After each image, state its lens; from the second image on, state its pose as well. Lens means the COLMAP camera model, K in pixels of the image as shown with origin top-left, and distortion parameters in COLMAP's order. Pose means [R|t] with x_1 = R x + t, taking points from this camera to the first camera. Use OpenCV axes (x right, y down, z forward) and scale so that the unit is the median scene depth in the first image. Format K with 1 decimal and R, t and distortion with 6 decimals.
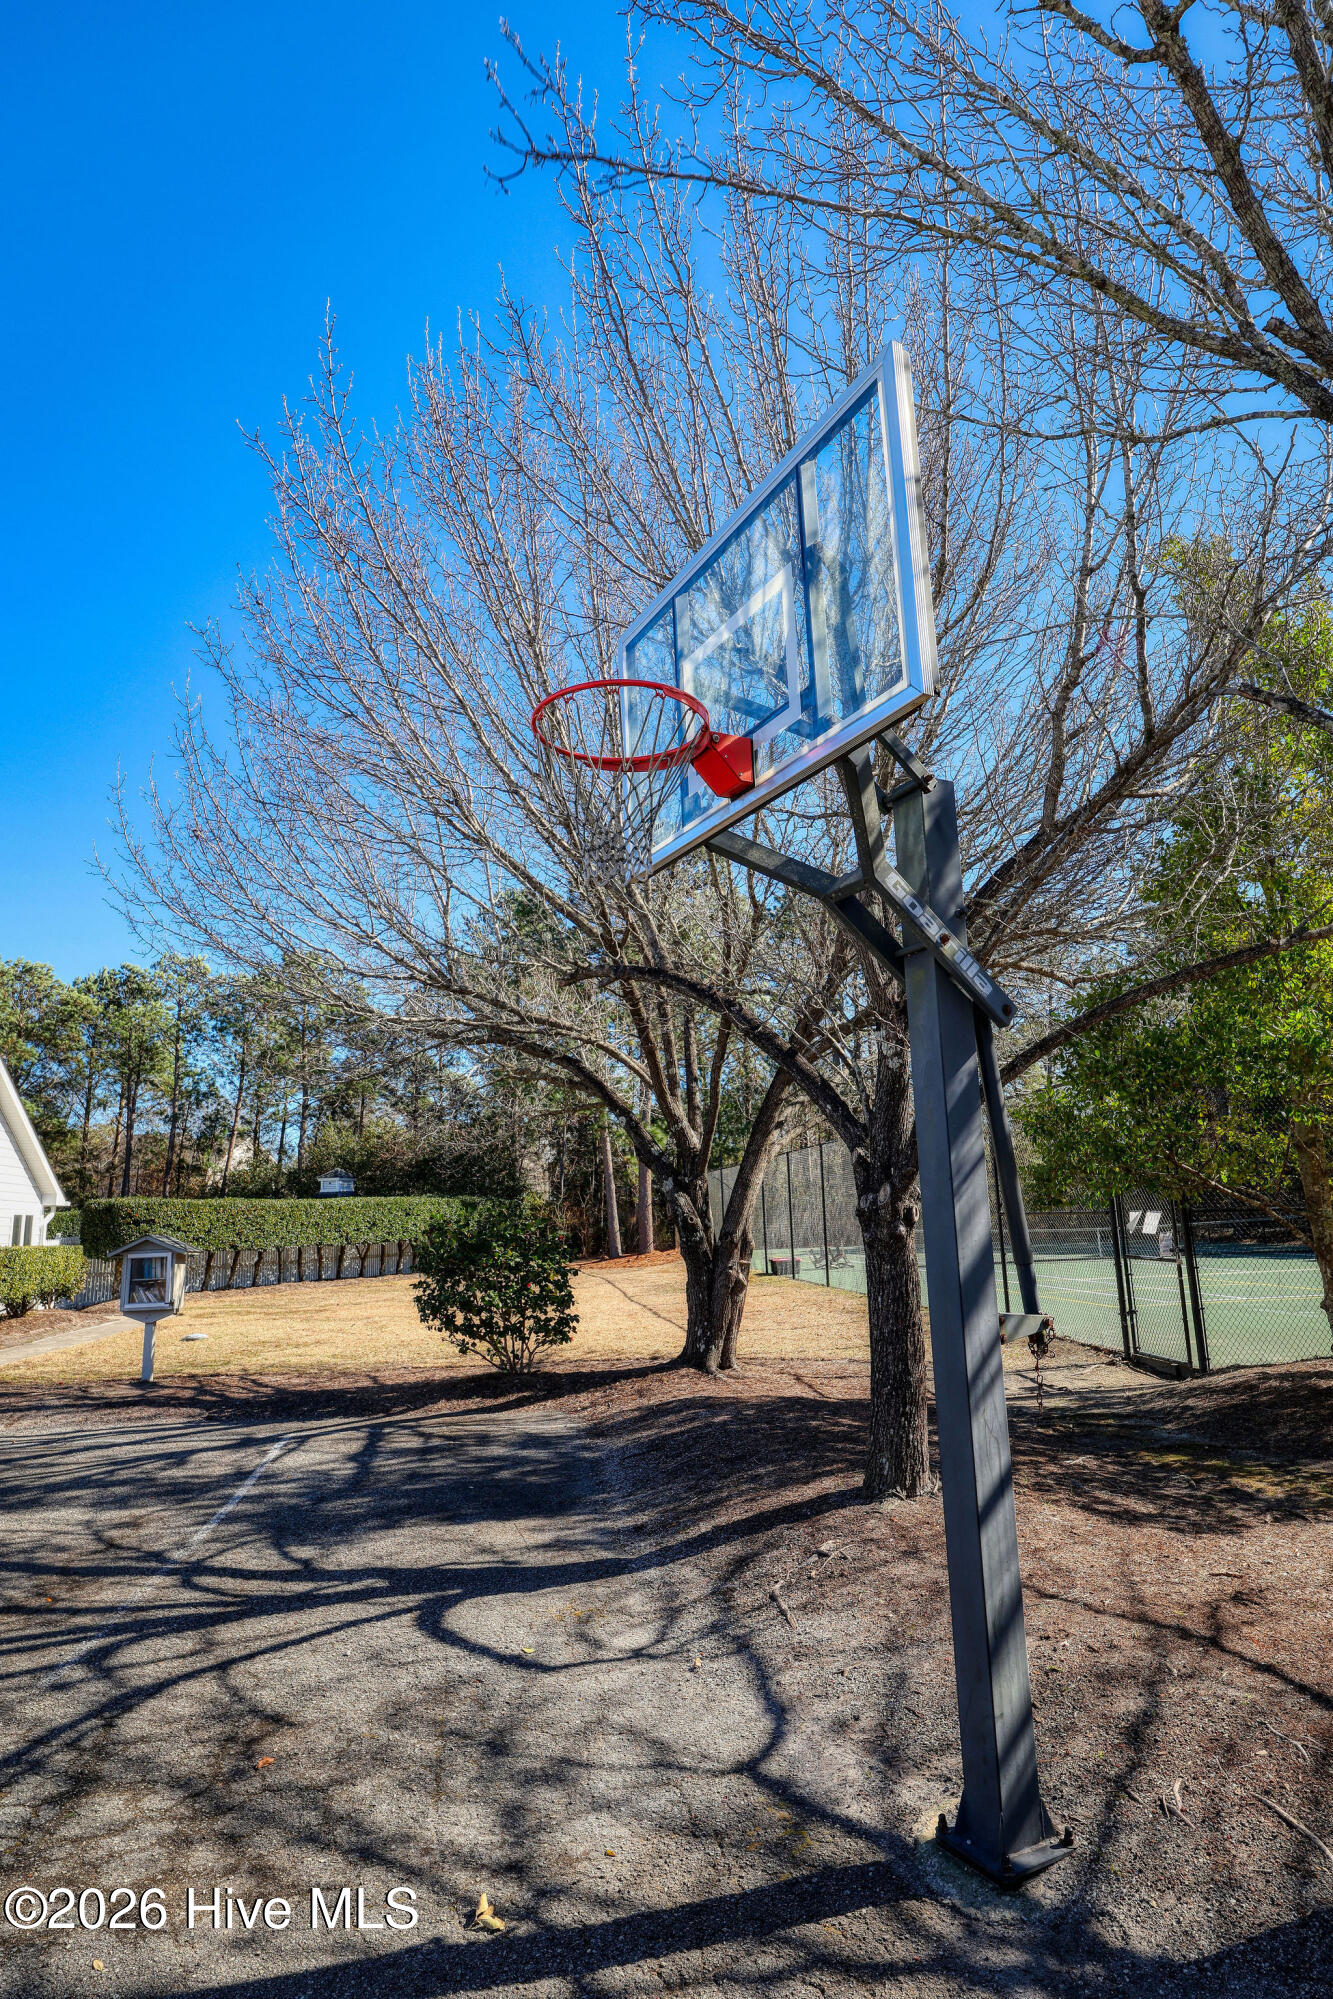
lens RADIAL K [[1076.8, 0, 667.9], [0, 1076.8, 1030.4], [0, 0, 1]] dist [0.001067, 0.000274]
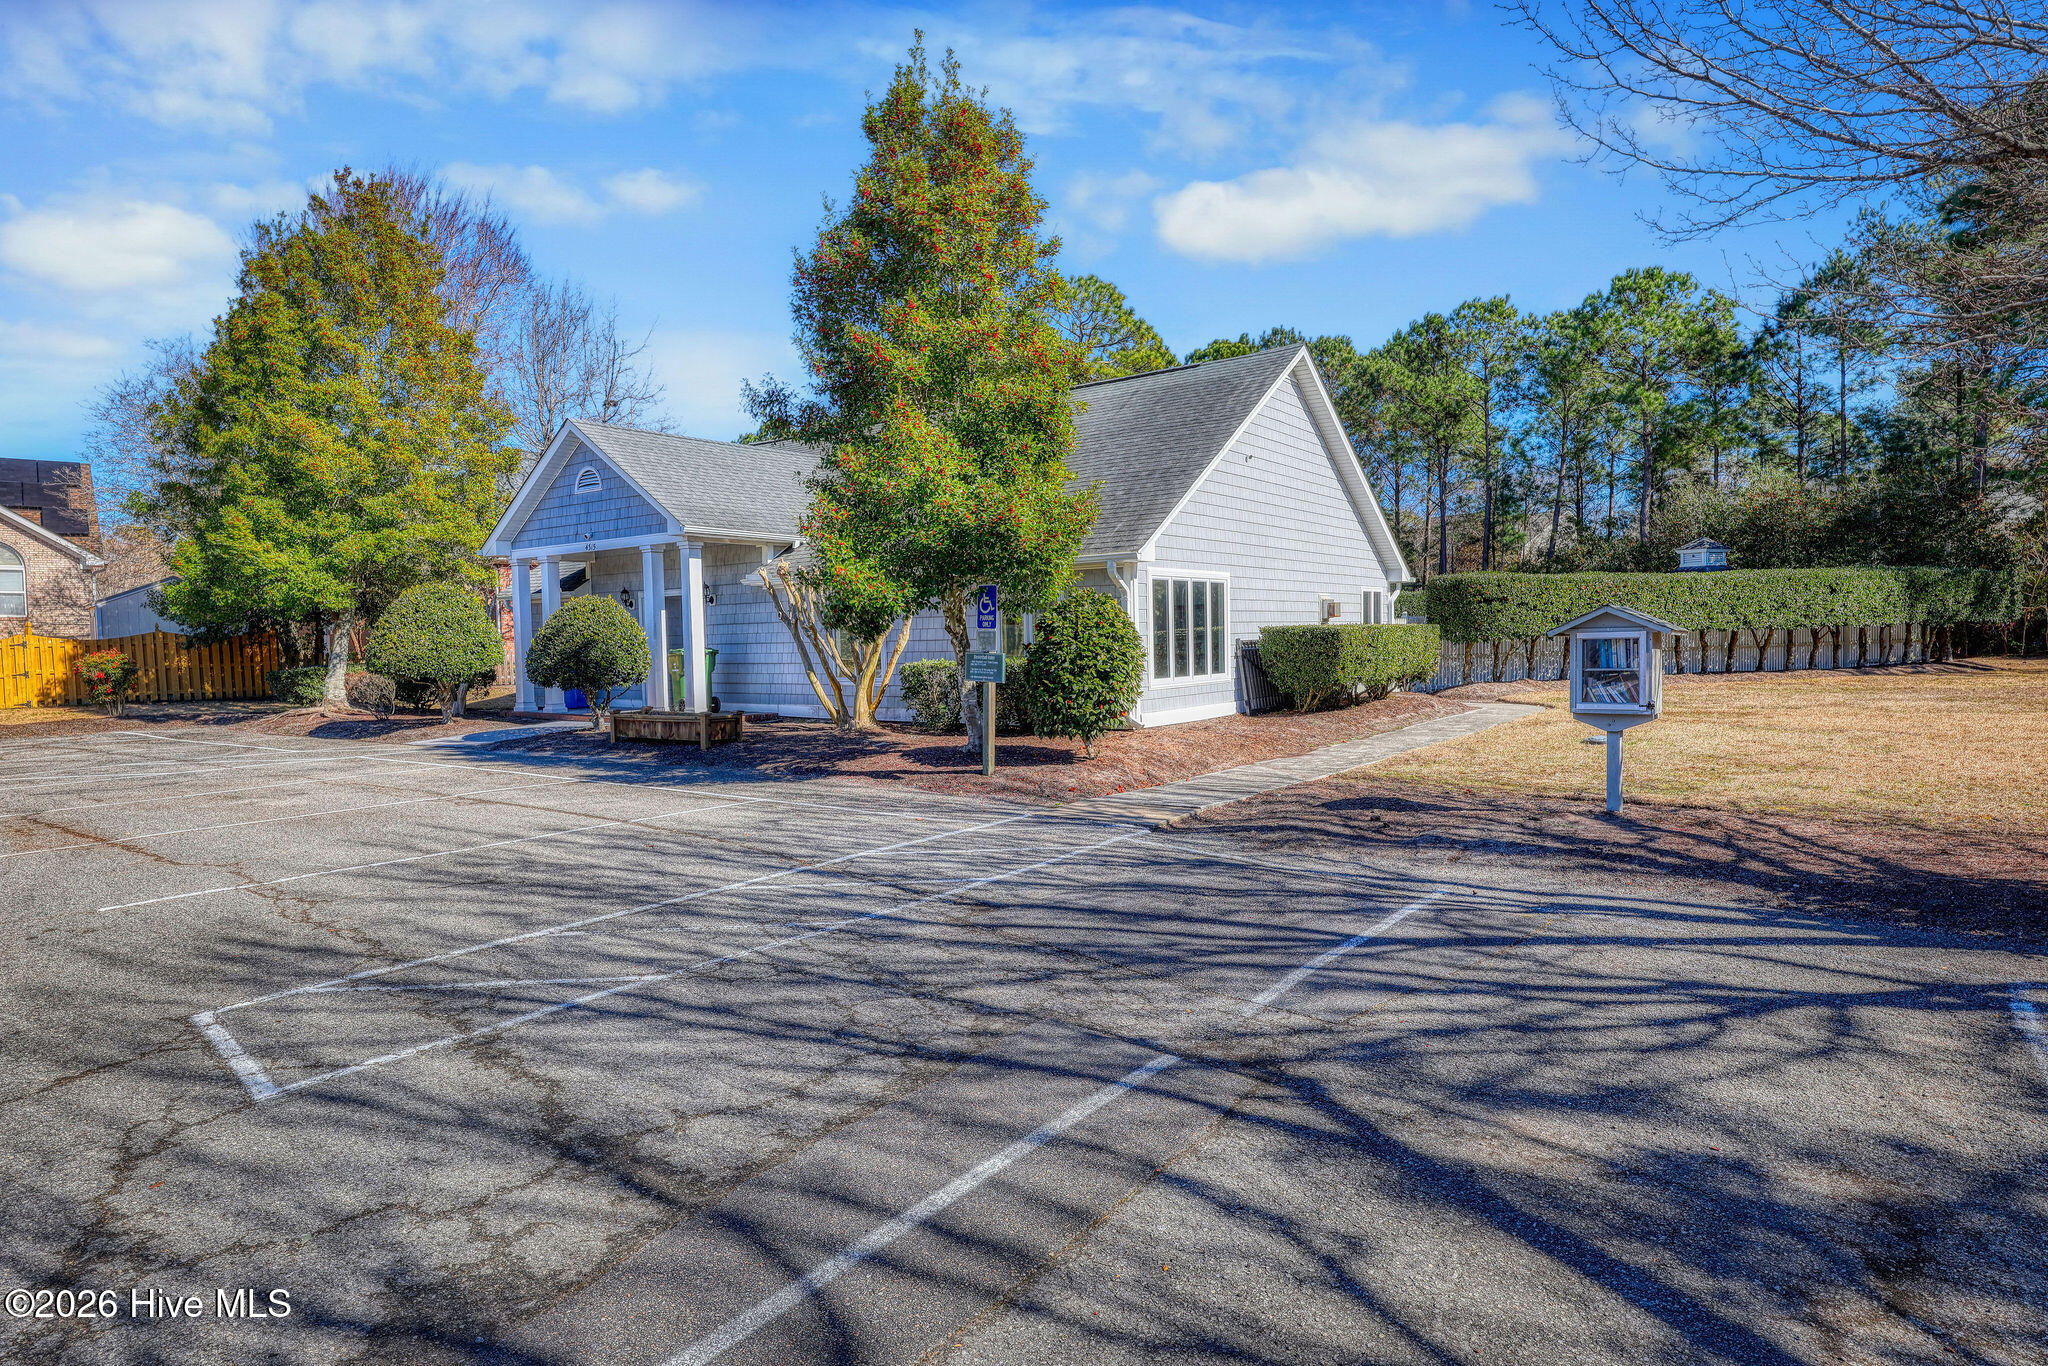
lens RADIAL K [[1103.2, 0, 1024.0], [0, 1103.2, 683.0], [0, 0, 1]] dist [0.001067, 0.000274]
pose [[0.693234, 0.047807, -0.719126, -0.115818], [0.127724, 0.973855, 0.187866, 0.029870], [0.709305, -0.222085, 0.669003, 0.131453]]
